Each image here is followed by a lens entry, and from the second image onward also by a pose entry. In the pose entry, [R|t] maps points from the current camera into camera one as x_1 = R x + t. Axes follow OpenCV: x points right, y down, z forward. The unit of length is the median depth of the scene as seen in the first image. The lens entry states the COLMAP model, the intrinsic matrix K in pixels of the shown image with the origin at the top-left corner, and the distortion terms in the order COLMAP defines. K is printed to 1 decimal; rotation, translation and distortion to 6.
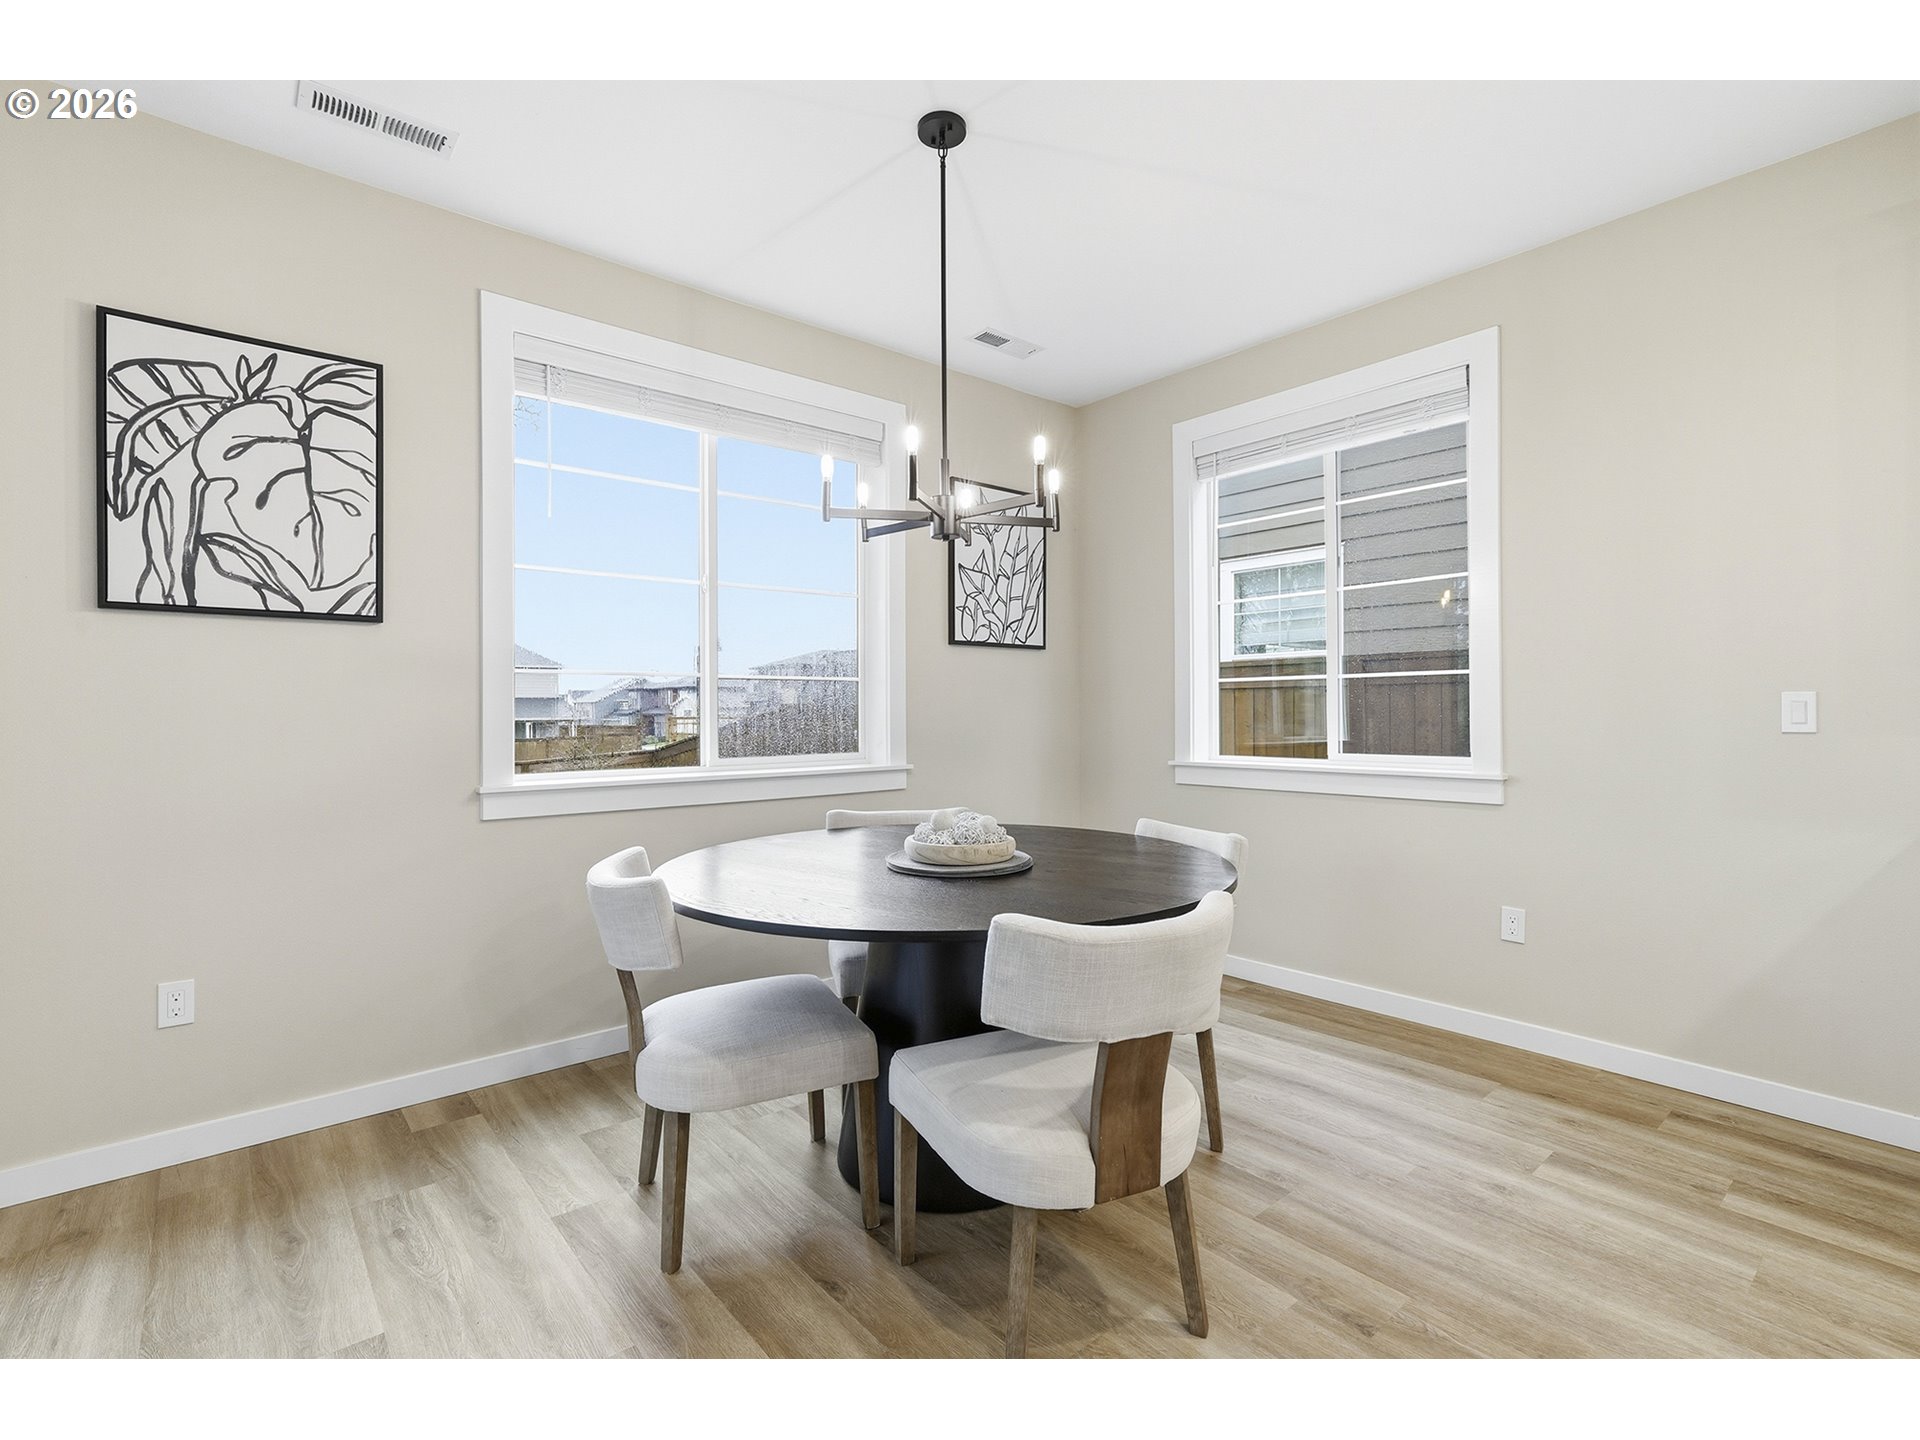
lens RADIAL K [[862.6, 0, 942.6], [0, 862.6, 712.0], [0, 0, 1]] dist [-0.006950, 0.002215]
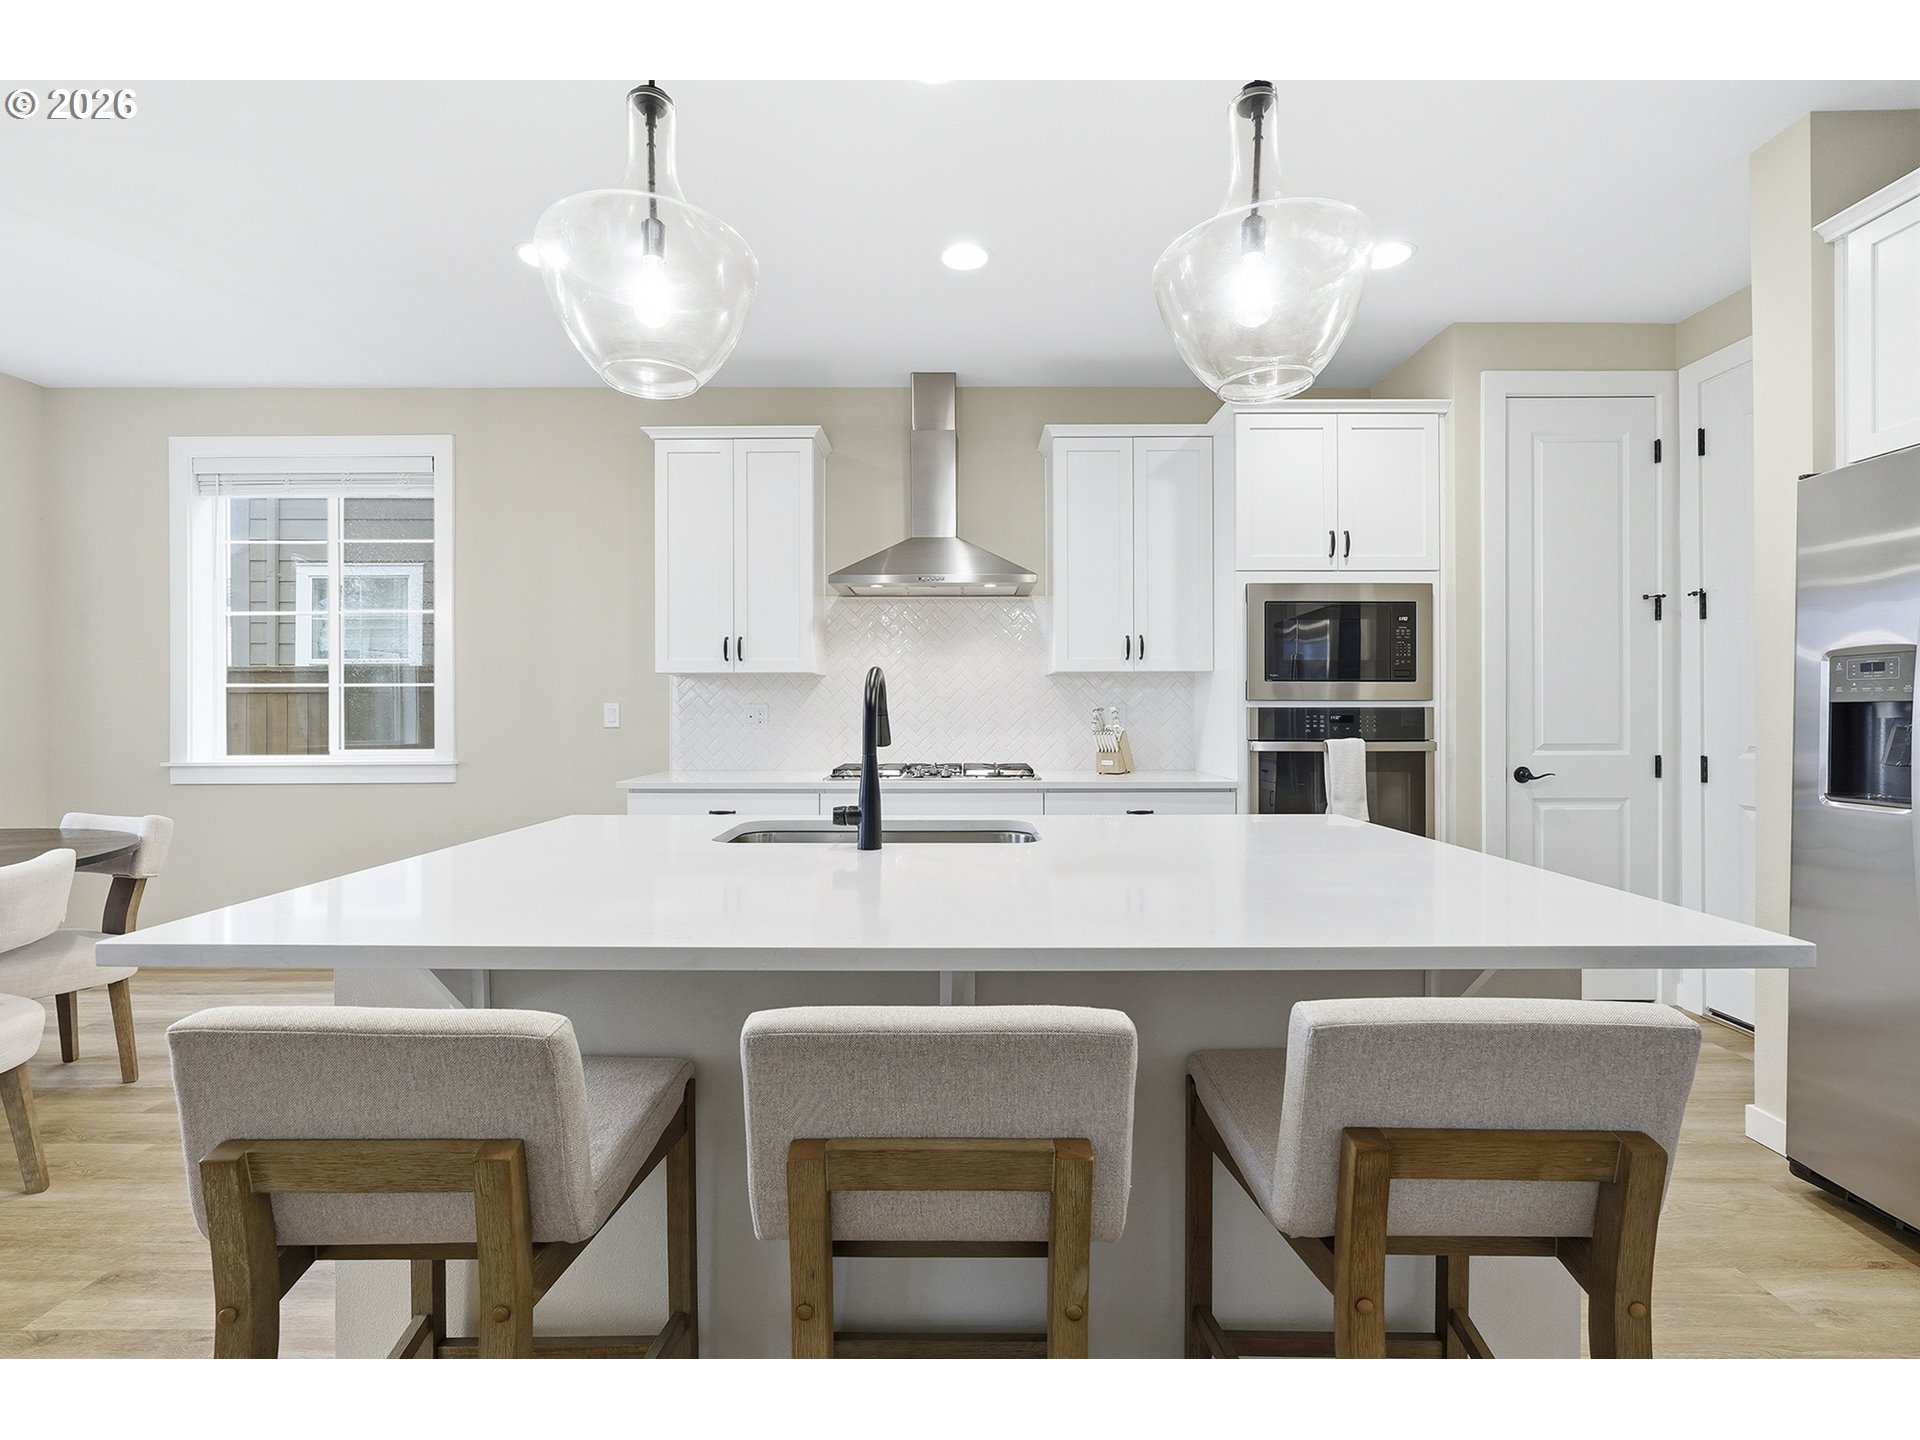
lens RADIAL K [[862.6, 0, 952.0], [0, 862.6, 707.4], [0, 0, 1]] dist [-0.006950, 0.002215]
pose [[0.637801, 0.007954, 0.770160, 0.116222], [-0.000736, 0.999953, -0.009718, 0.001045], [-0.770201, 0.005631, 0.637776, -0.592211]]
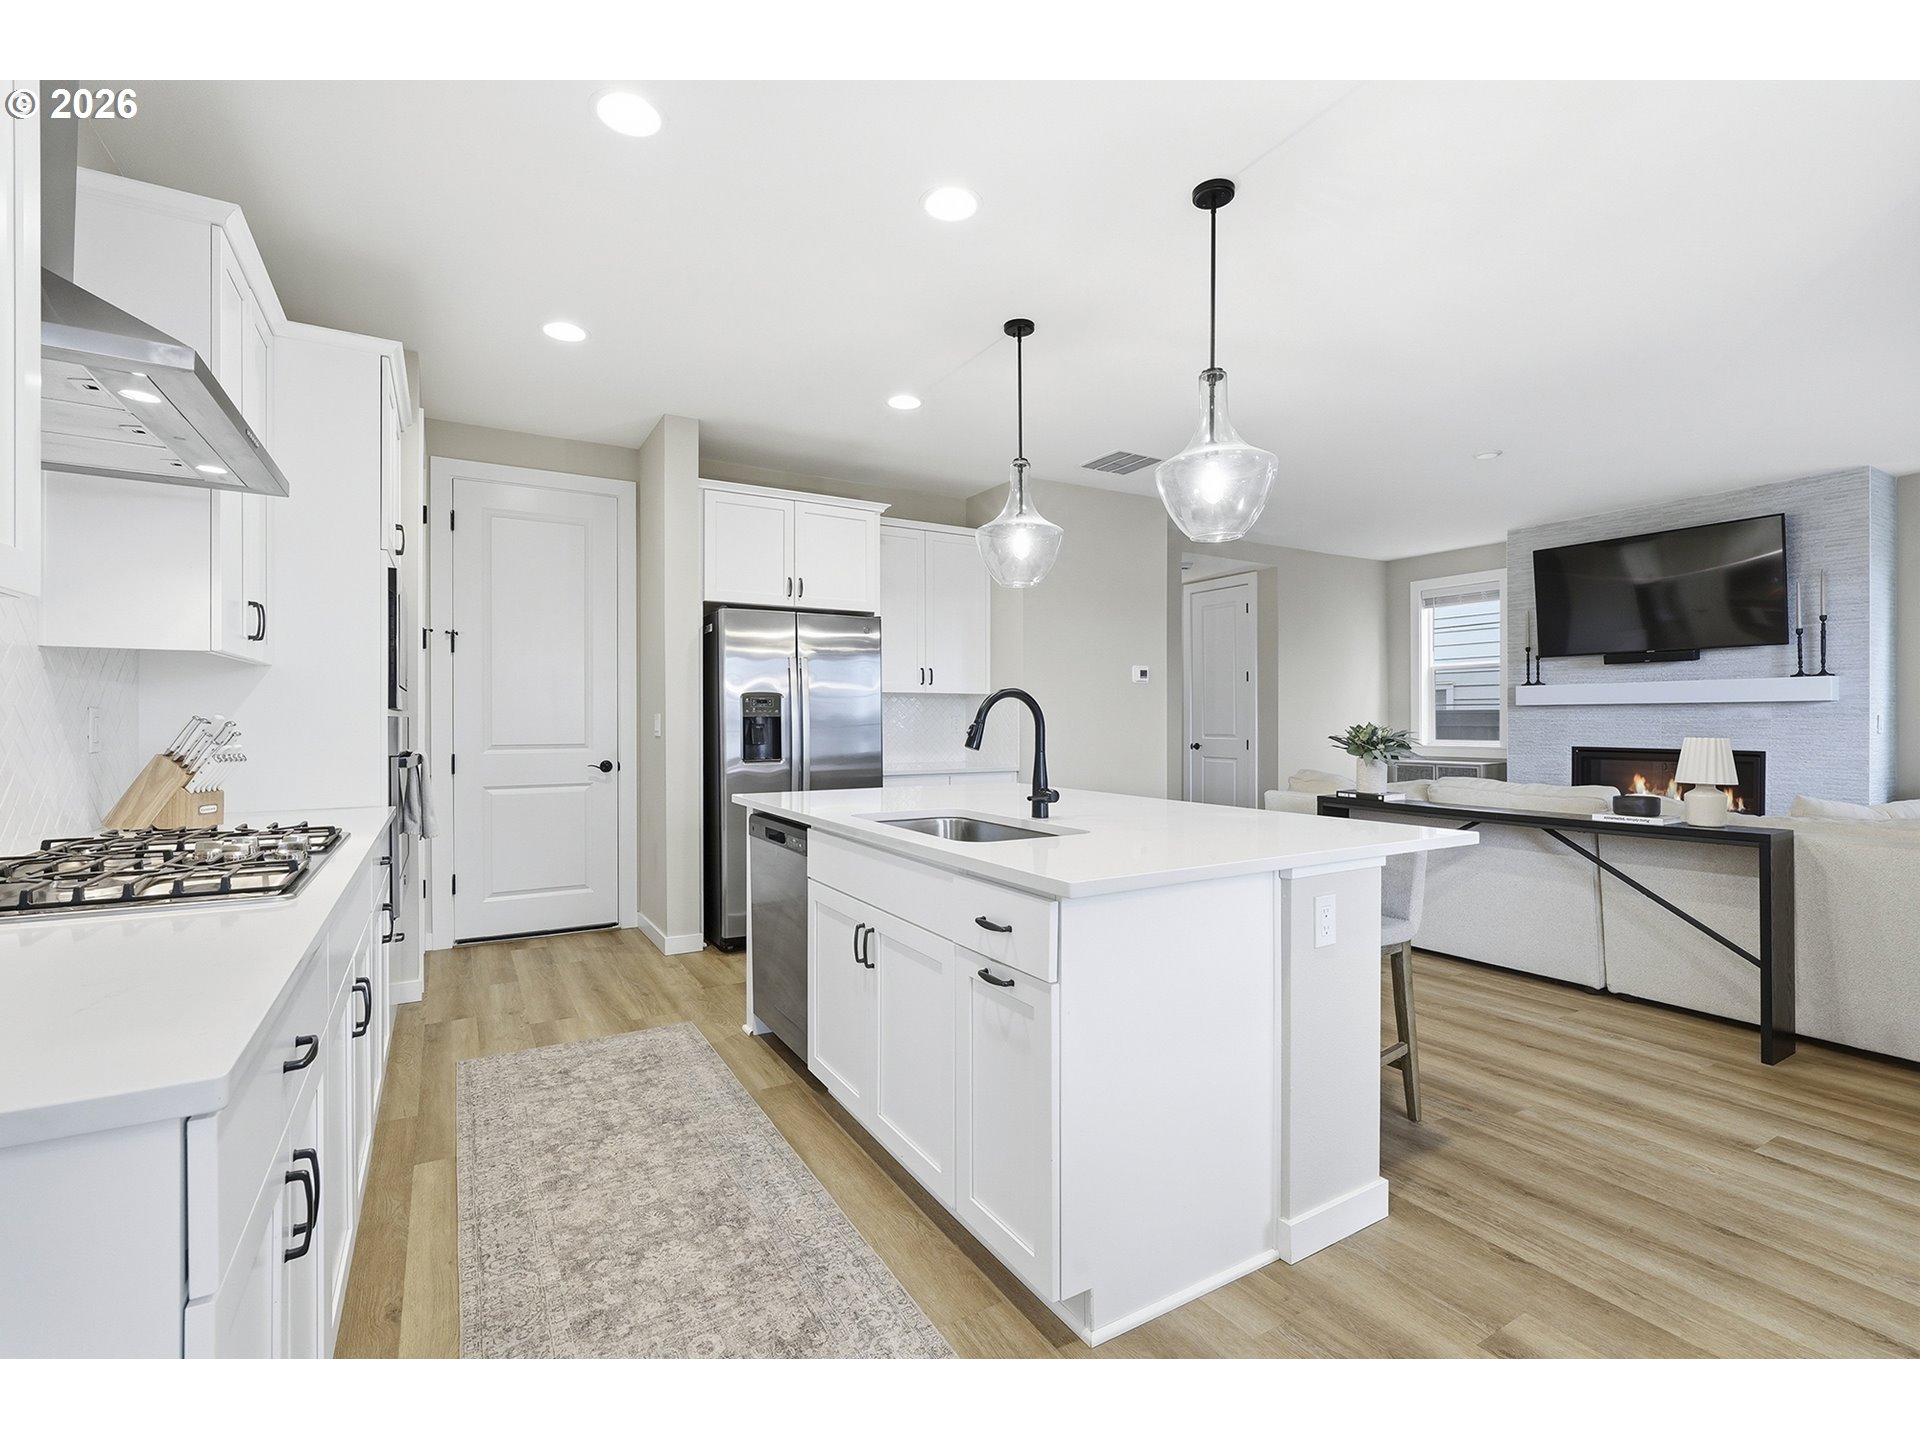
lens RADIAL K [[862.6, 0, 955.4], [0, 862.6, 720.2], [0, 0, 1]] dist [-0.006950, 0.002215]
pose [[-0.985546, 0.005580, 0.169317, 0.545792], [0.006150, 0.999977, 0.002840, -0.007872], [-0.169297, 0.003840, -0.985558, 0.969920]]
